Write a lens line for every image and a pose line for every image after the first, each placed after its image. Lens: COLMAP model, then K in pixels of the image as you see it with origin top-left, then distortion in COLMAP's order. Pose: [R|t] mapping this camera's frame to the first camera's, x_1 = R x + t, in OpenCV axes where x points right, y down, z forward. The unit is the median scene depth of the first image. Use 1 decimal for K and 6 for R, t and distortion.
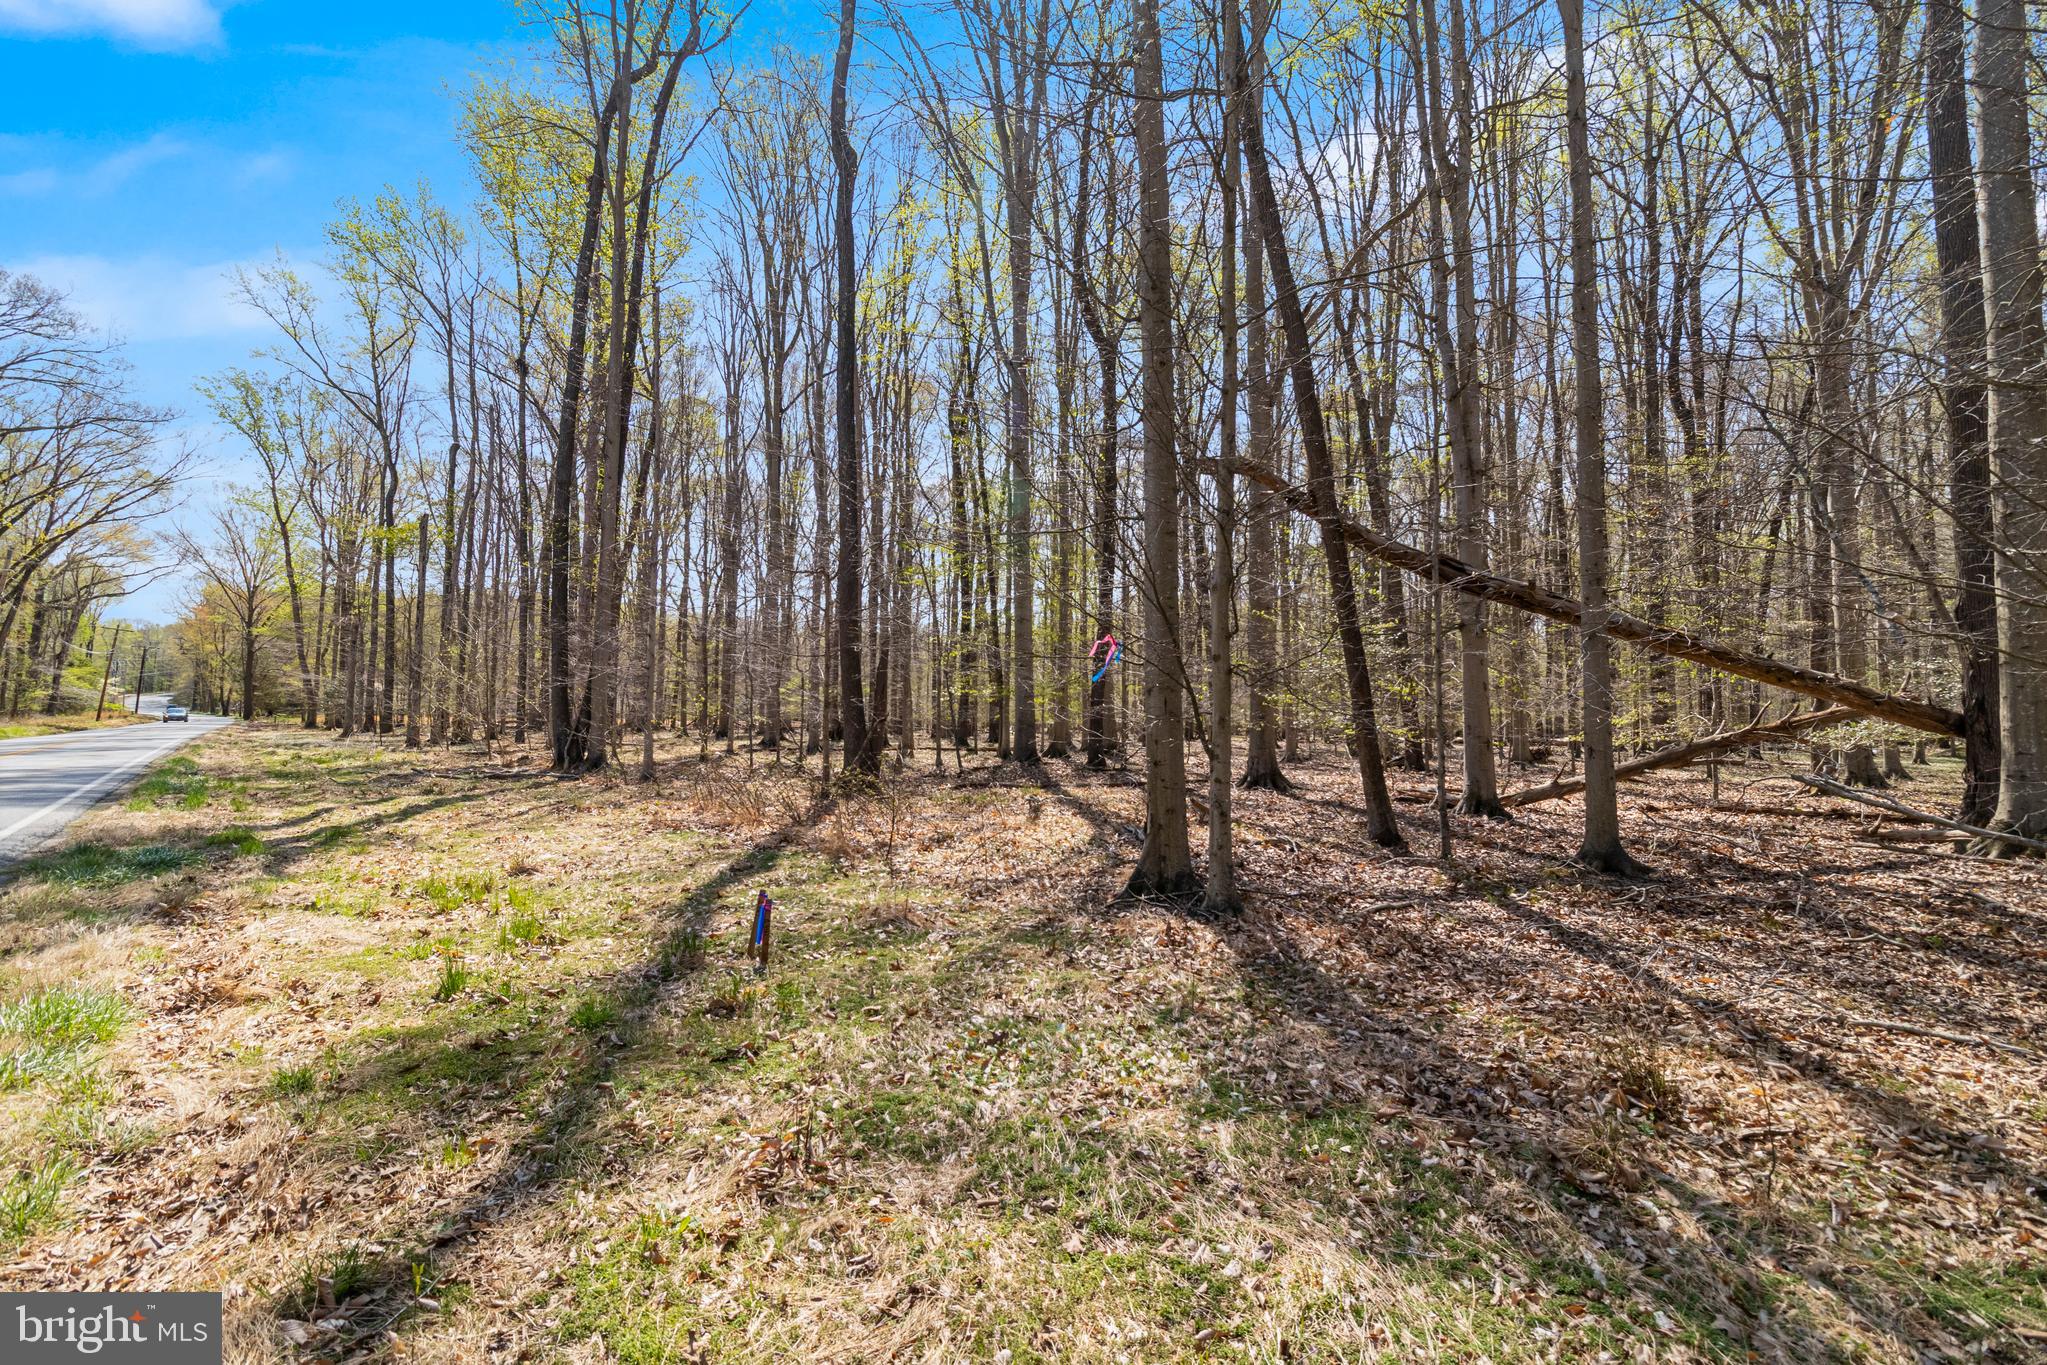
lens RADIAL K [[915.0, 0, 1069.7], [0, 915.0, 683.7], [0, 0, 1]] dist [0.000253, -0.000034]
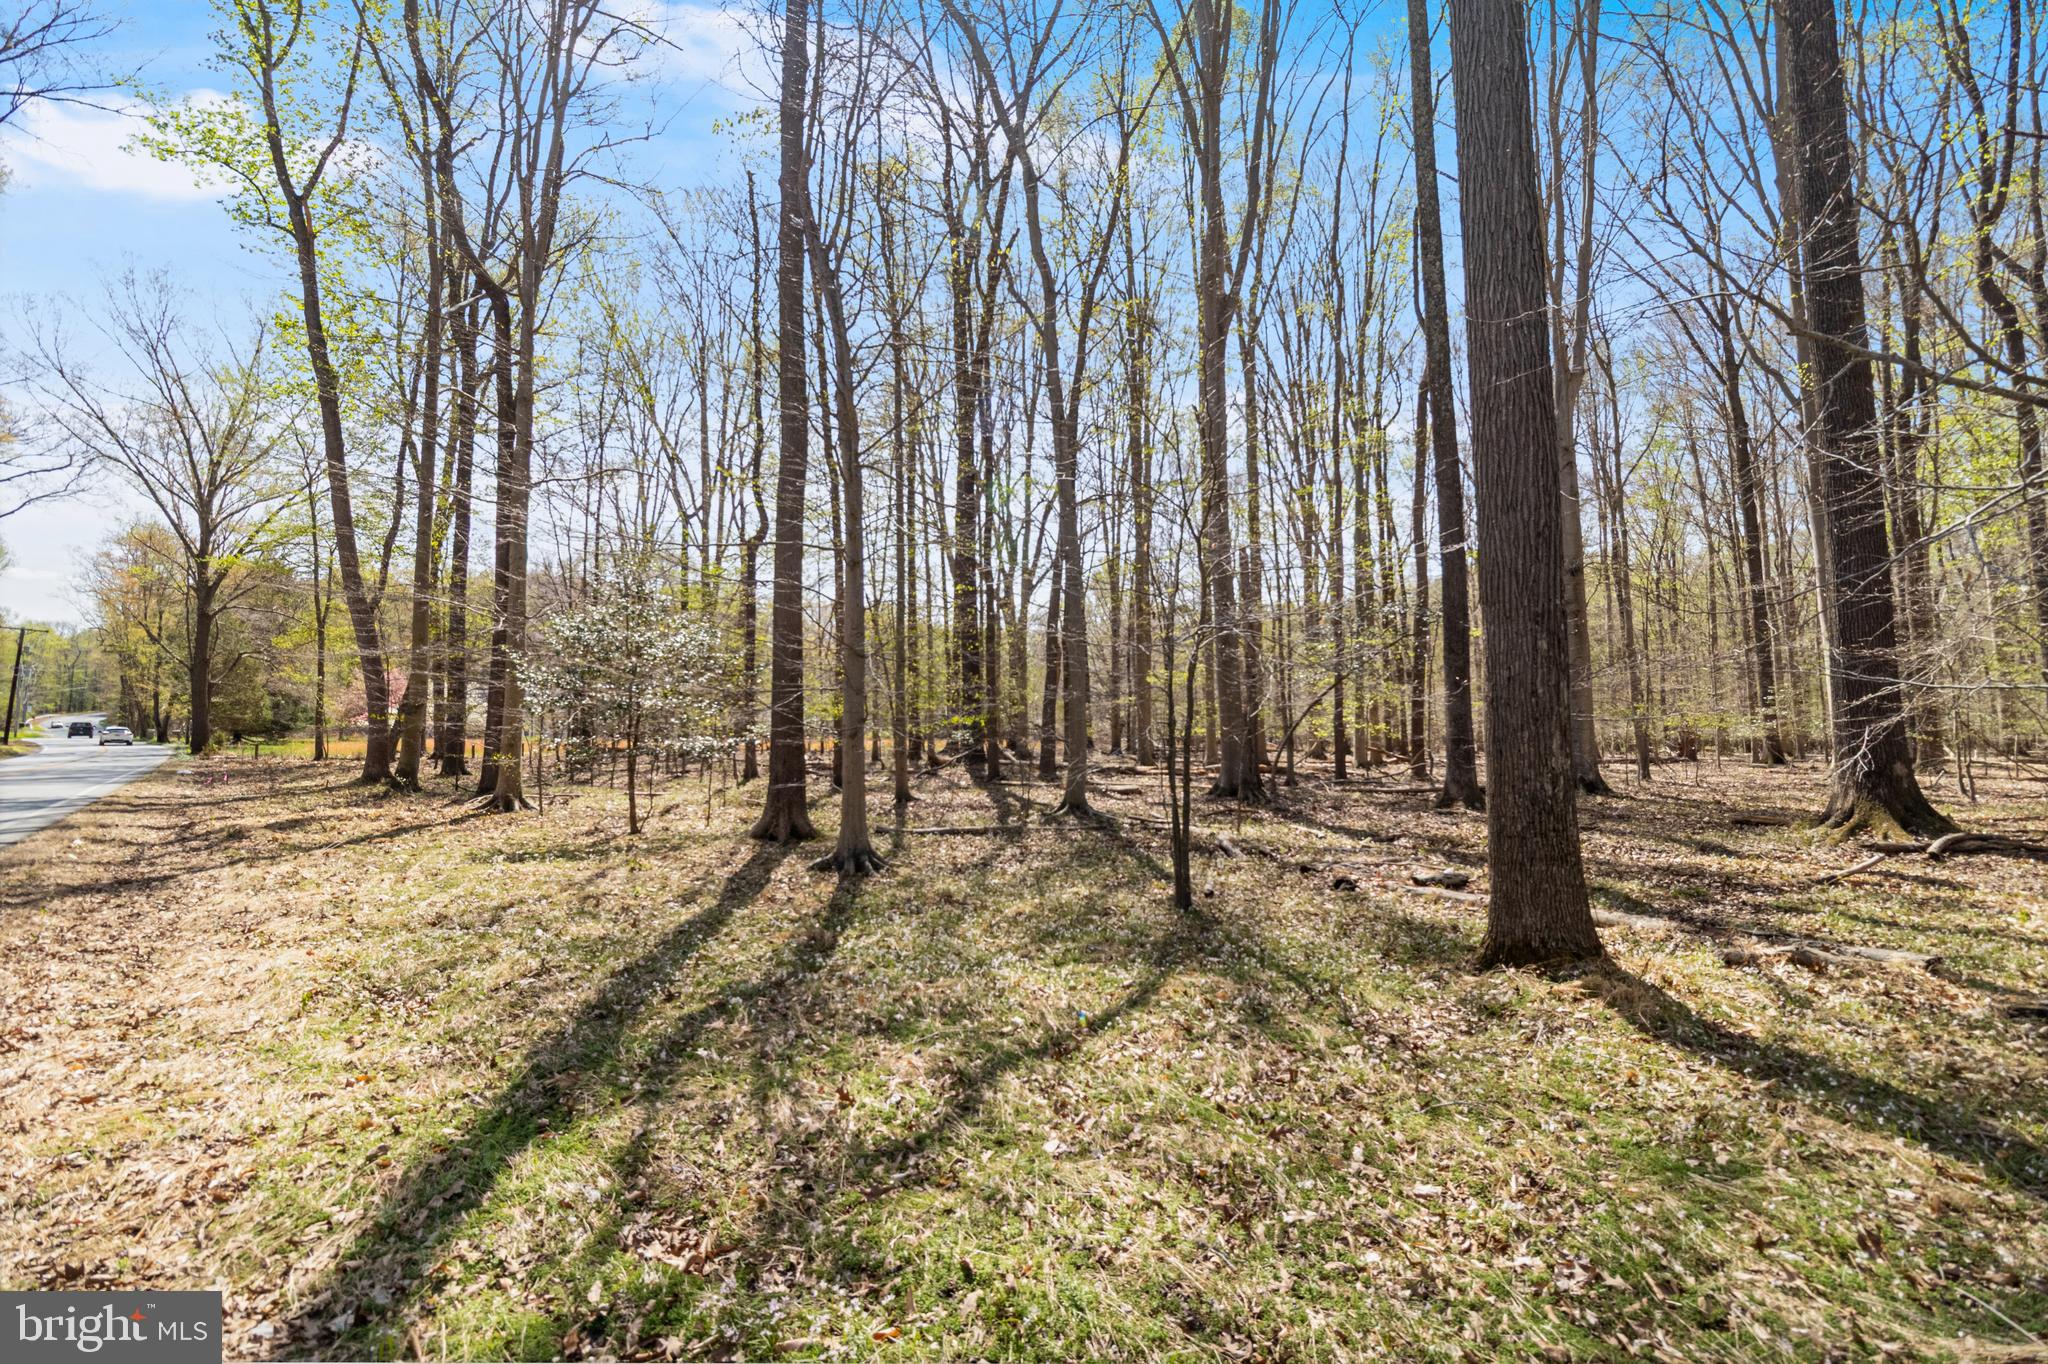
lens RADIAL K [[899.3, 0, 1024.0], [0, 899.3, 682.0], [0, 0, 1]] dist [0.000476, 0.000159]
pose [[0.999879, -0.013597, 0.007602, -0.584030], [0.013735, 0.999736, -0.018401, 0.022079], [-0.007350, 0.018504, 0.999802, 0.653333]]
